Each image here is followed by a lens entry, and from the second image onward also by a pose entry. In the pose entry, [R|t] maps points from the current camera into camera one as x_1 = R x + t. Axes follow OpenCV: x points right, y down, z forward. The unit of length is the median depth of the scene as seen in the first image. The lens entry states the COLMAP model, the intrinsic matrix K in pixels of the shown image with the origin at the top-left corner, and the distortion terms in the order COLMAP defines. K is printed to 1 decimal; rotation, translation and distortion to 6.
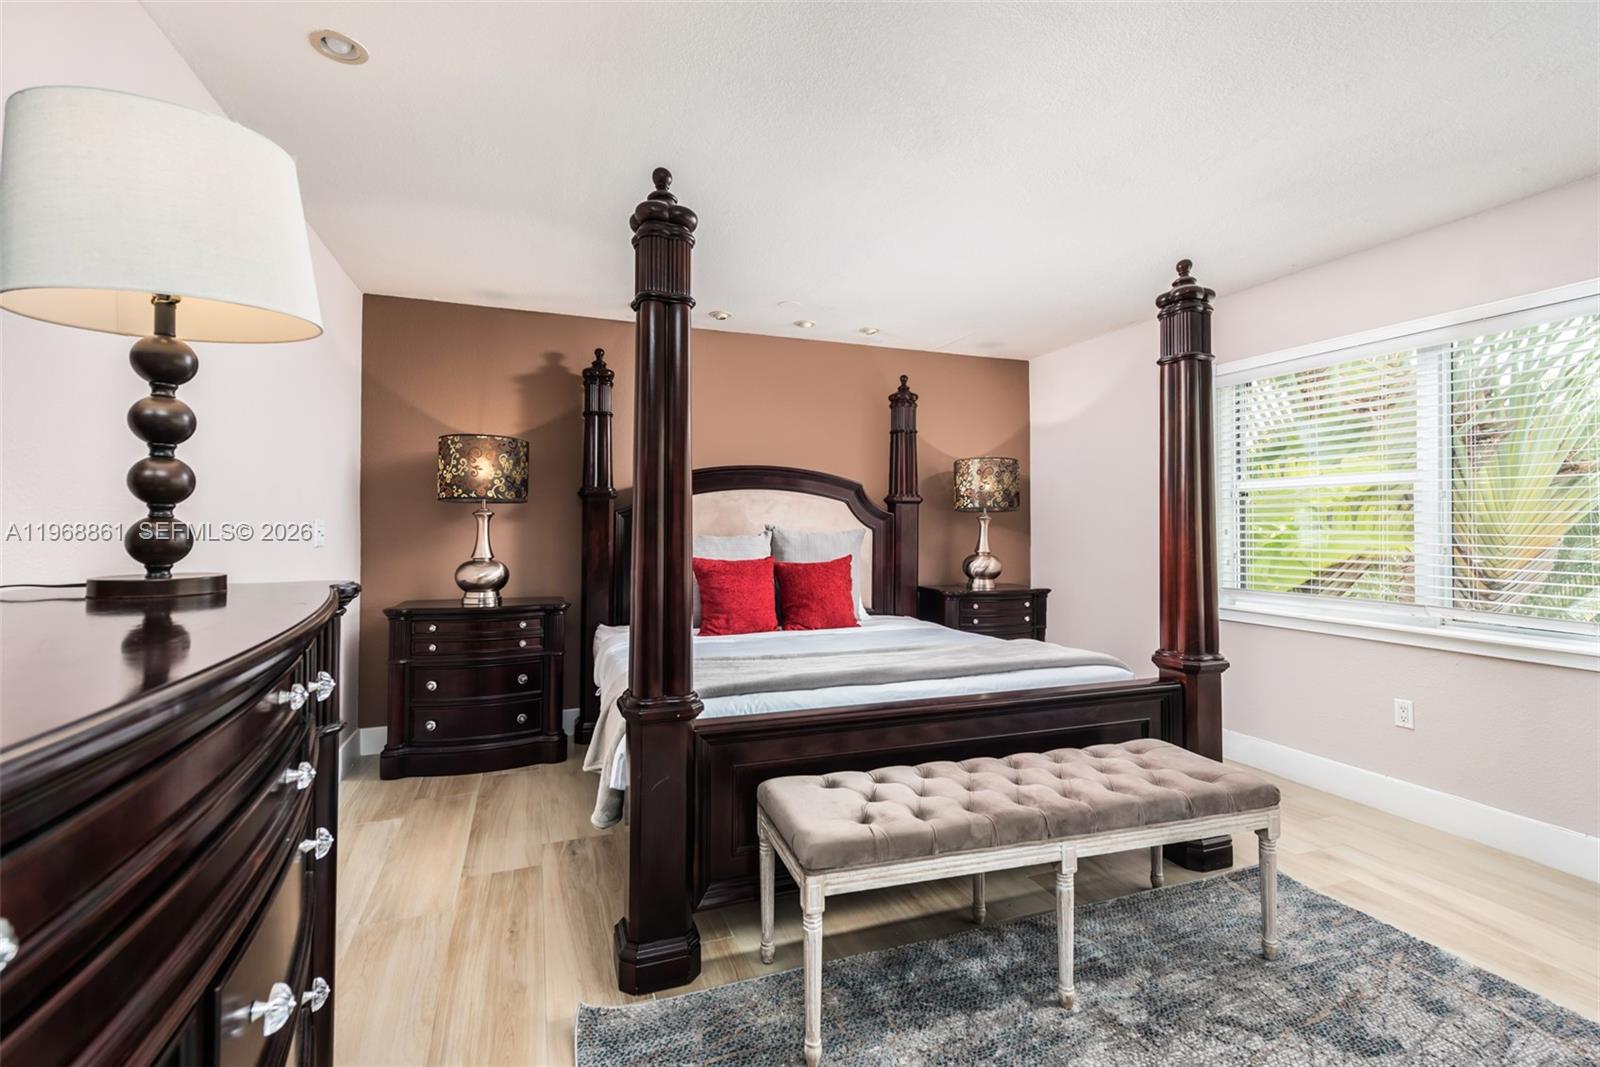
lens RADIAL K [[714.9, 0, 801.3], [0, 714.9, 521.4], [0, 0, 1]] dist [-0.000640, -0.000196]
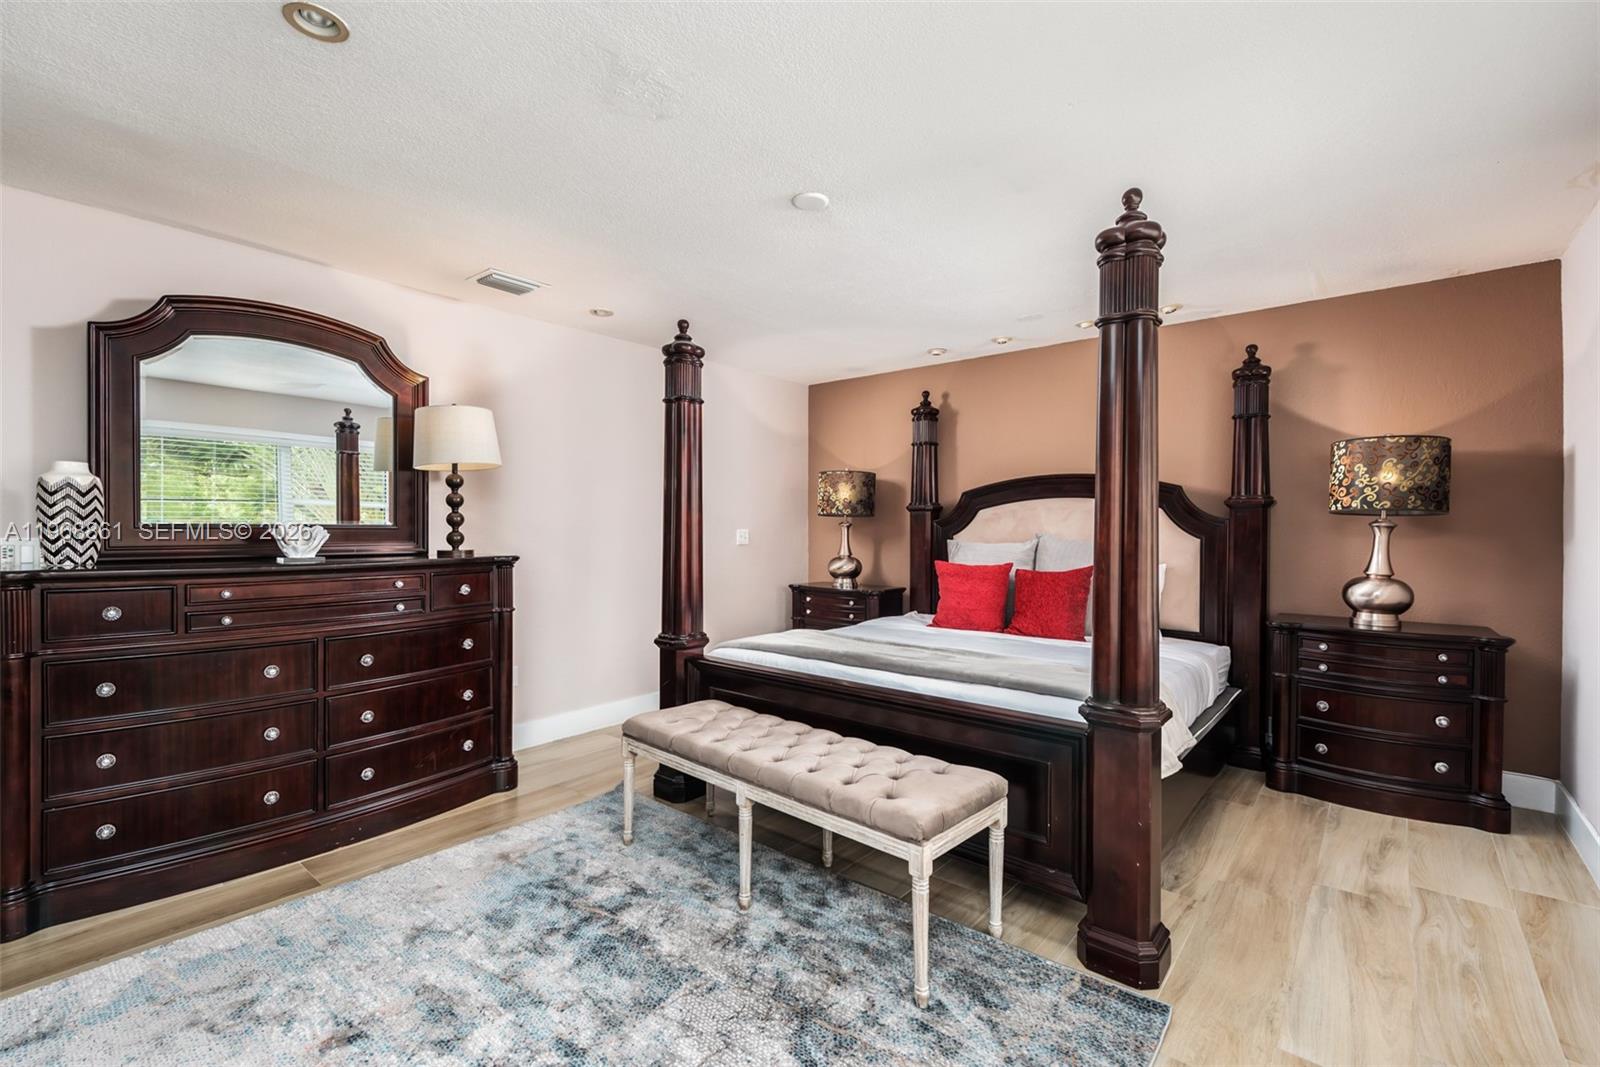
lens RADIAL K [[714.9, 0, 801.4], [0, 714.9, 537.3], [0, 0, 1]] dist [-0.000640, -0.000196]
pose [[0.498407, 0.011934, -0.866861, 0.698441], [0.003254, 0.999872, 0.015636, -0.006362], [0.866937, -0.010614, 0.498304, 0.207415]]
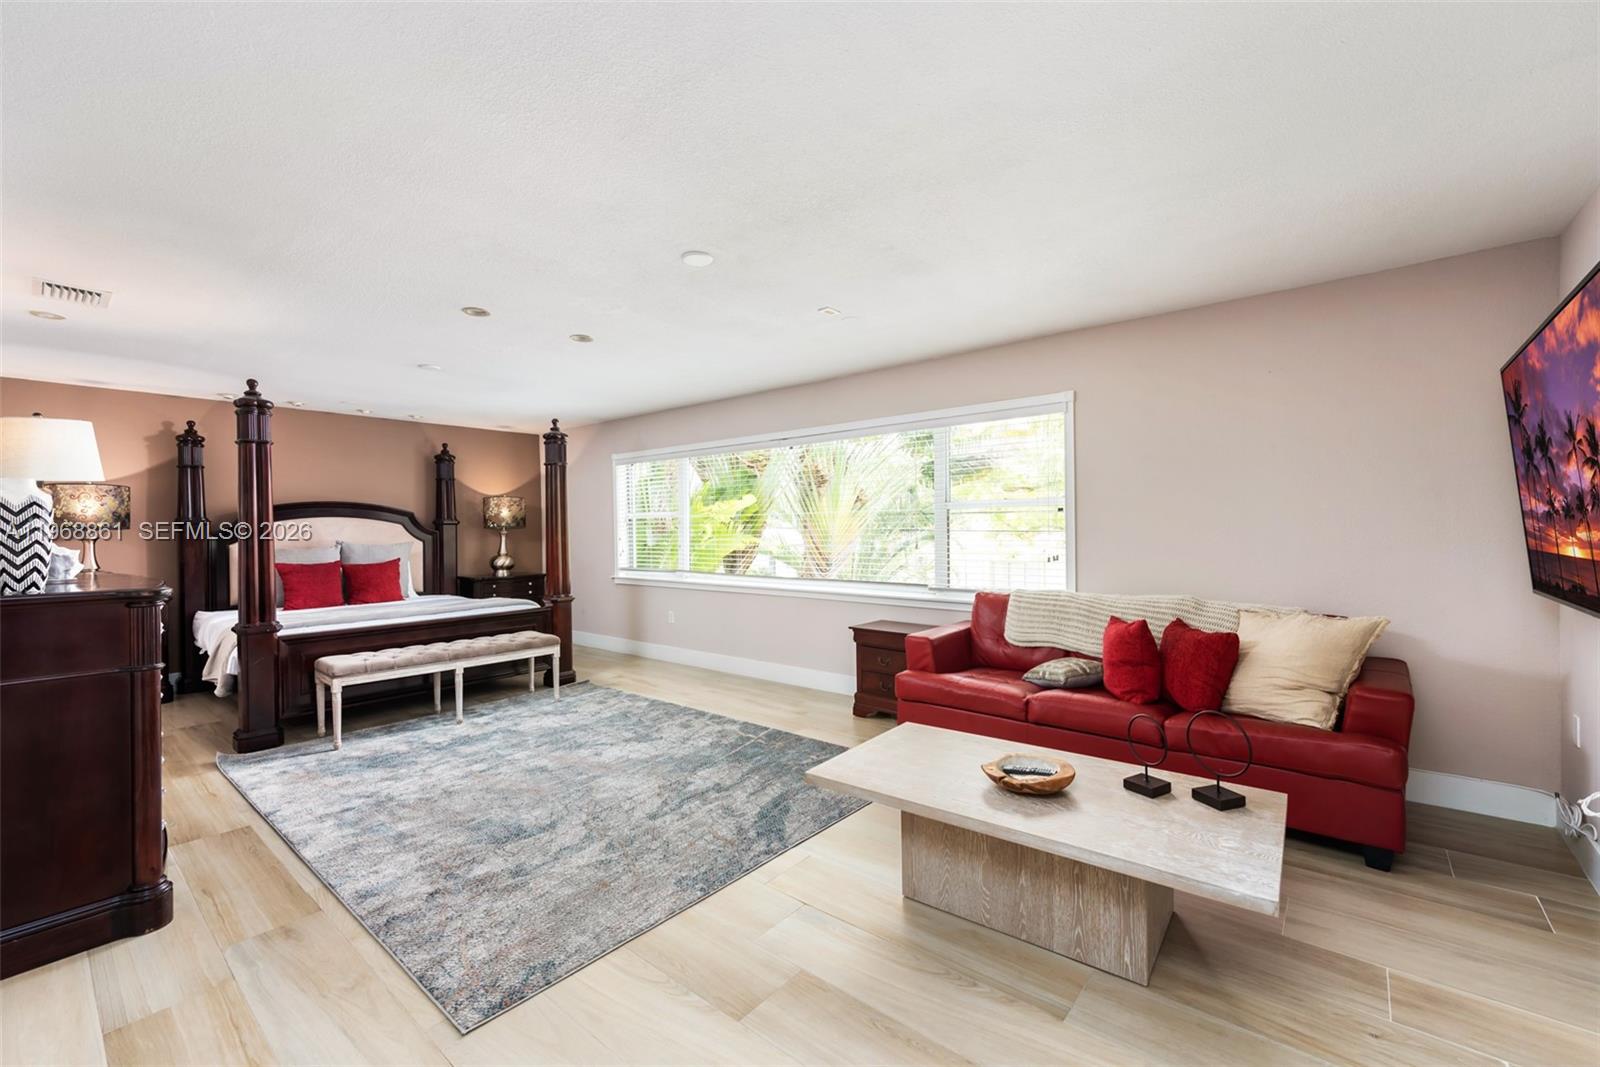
lens RADIAL K [[661.6, 0, 799.3], [0, 661.6, 535.9], [0, 0, 1]] dist [0.016965, -0.001381]
pose [[0.872499, -0.017581, 0.488300, 0.127076], [0.010001, 0.999786, 0.018128, -0.022172], [-0.488514, -0.010933, 0.872488, -0.796184]]
